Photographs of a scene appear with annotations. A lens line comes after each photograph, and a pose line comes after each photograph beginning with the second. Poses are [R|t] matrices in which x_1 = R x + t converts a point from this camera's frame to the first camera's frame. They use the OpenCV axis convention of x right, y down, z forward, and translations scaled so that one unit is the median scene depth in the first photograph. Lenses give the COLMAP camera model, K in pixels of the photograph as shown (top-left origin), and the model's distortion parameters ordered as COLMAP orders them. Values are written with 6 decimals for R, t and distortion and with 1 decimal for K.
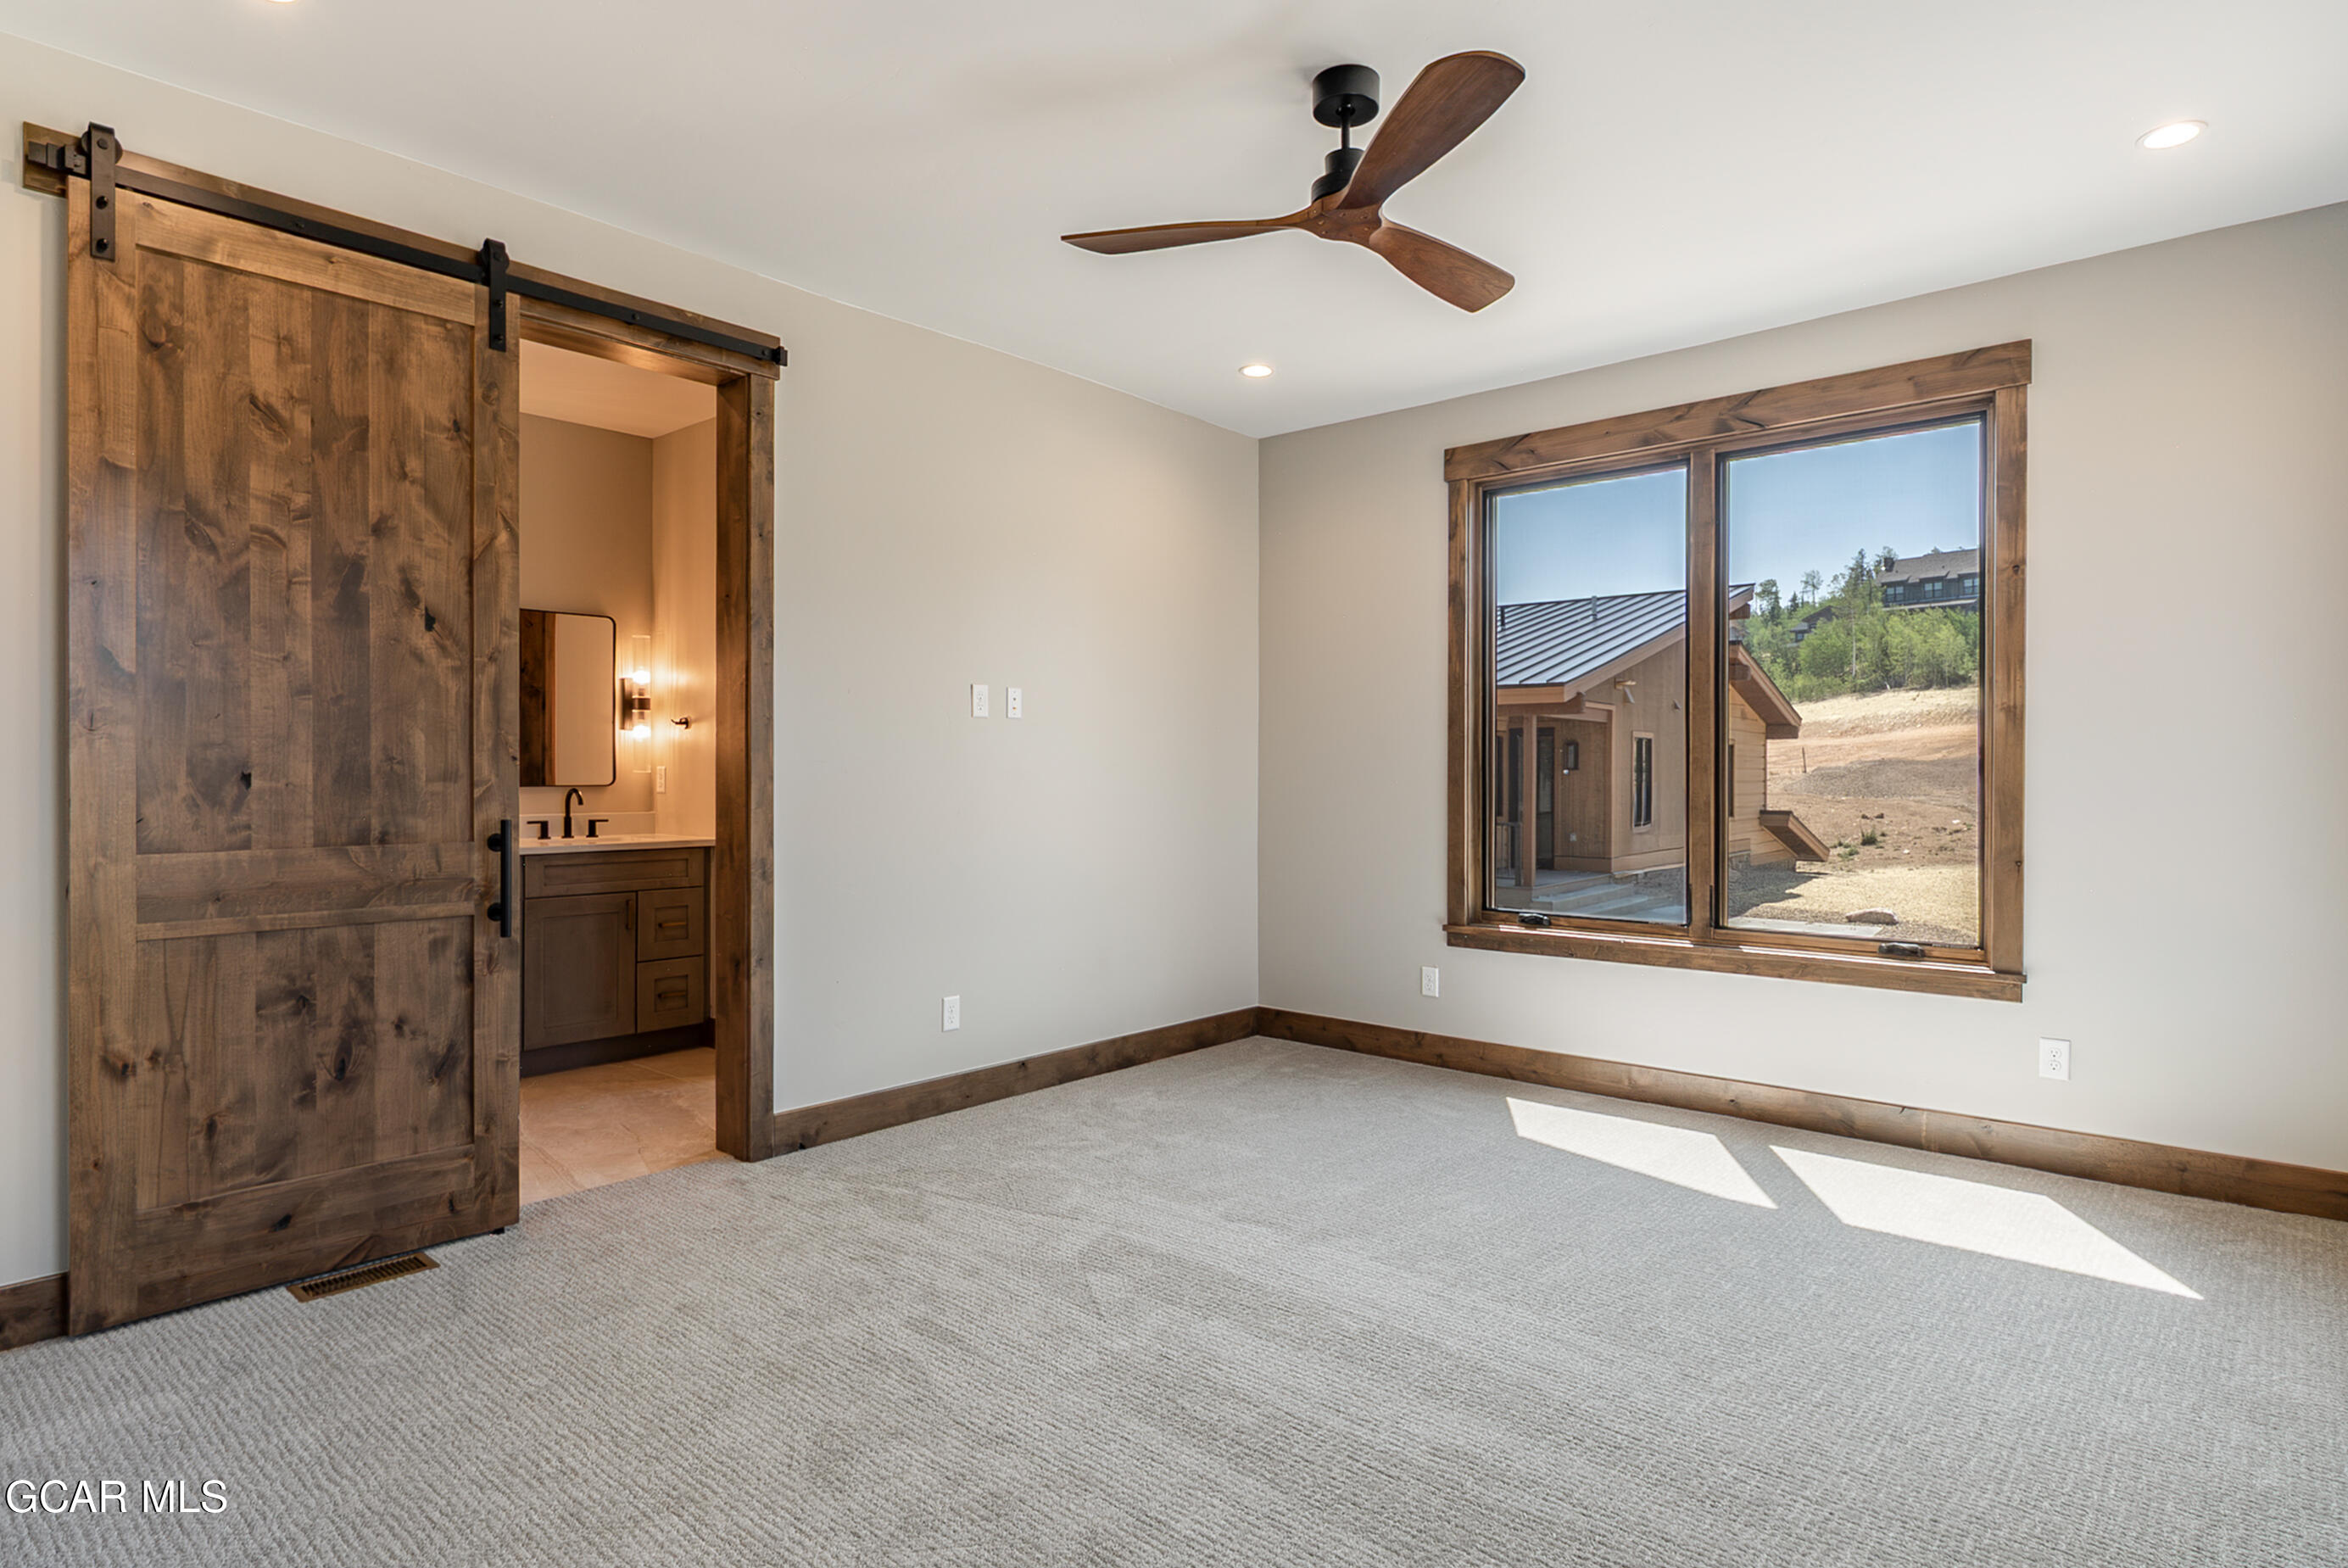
lens RADIAL K [[1289.2, 0, 1179.8], [0, 1289.2, 791.6], [0, 0, 1]] dist [0.000829, -0.002134]
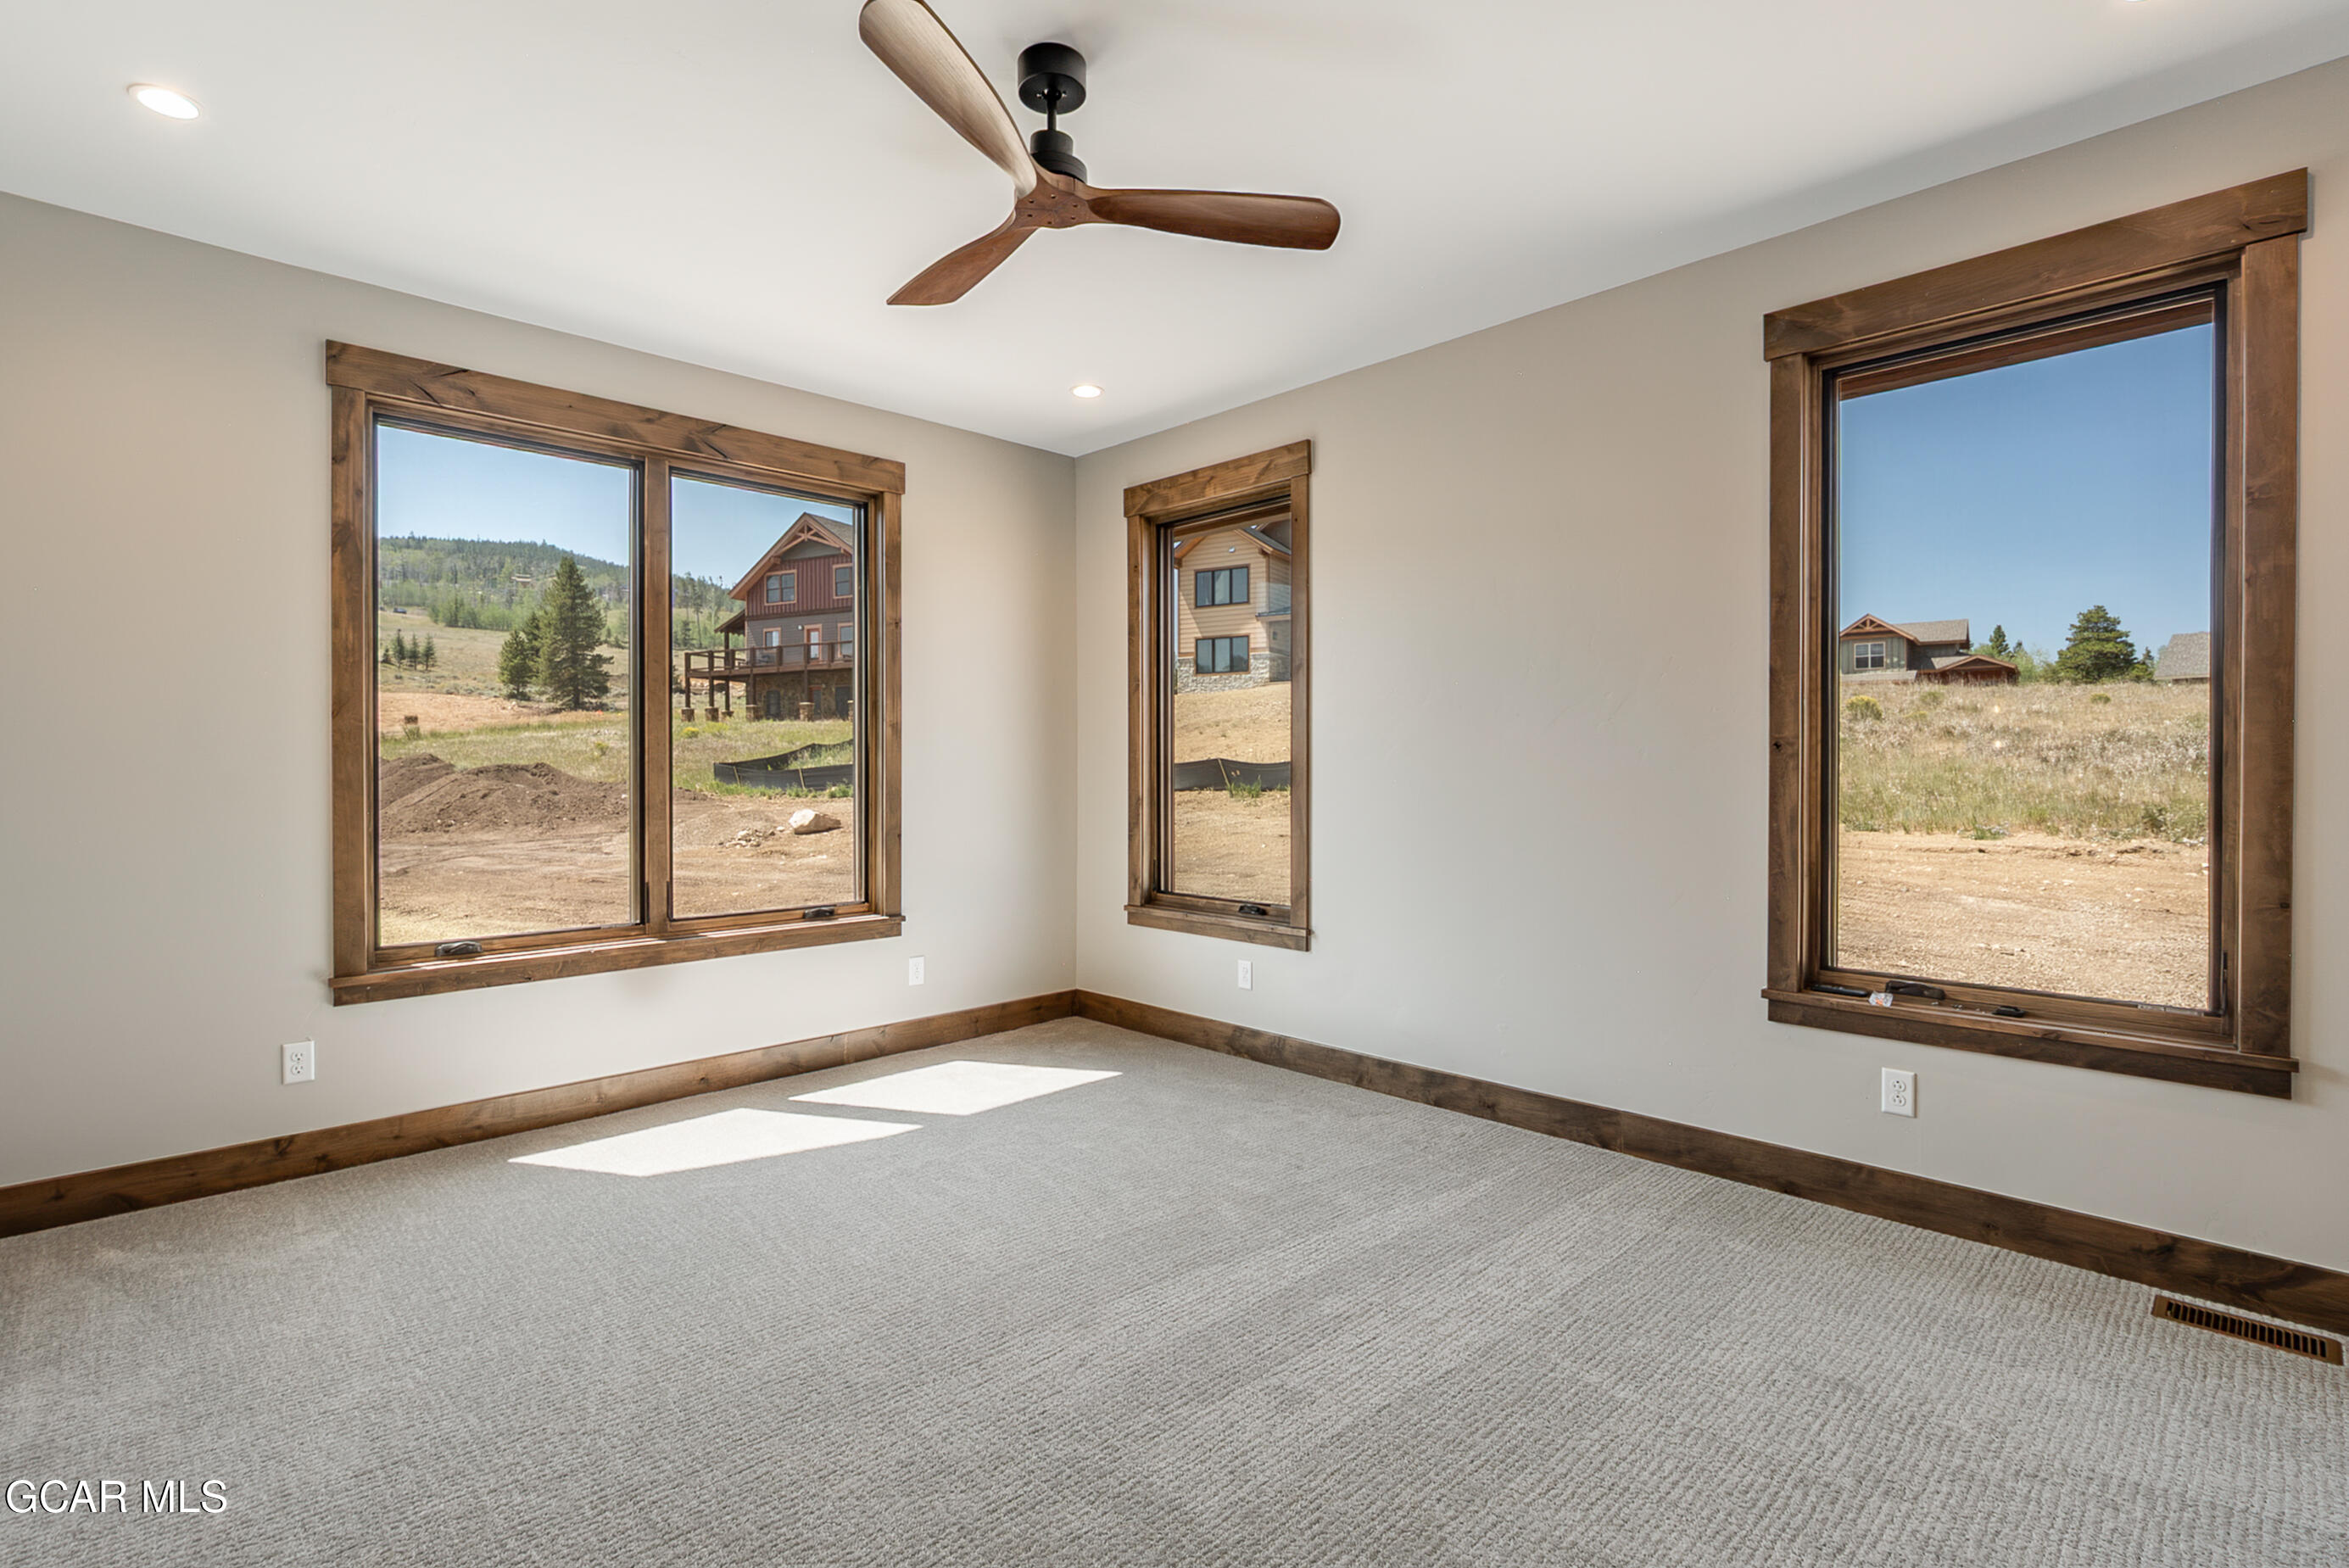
lens RADIAL K [[1094.5, 0, 1176.8], [0, 1094.5, 779.6], [0, 0, 1]] dist [-0.012748, 0.001452]
pose [[0.067979, -0.014656, 0.997579, -0.438341], [0.015560, 0.999786, 0.013628, -0.014512], [-0.997565, 0.014596, 0.068192, 0.534279]]
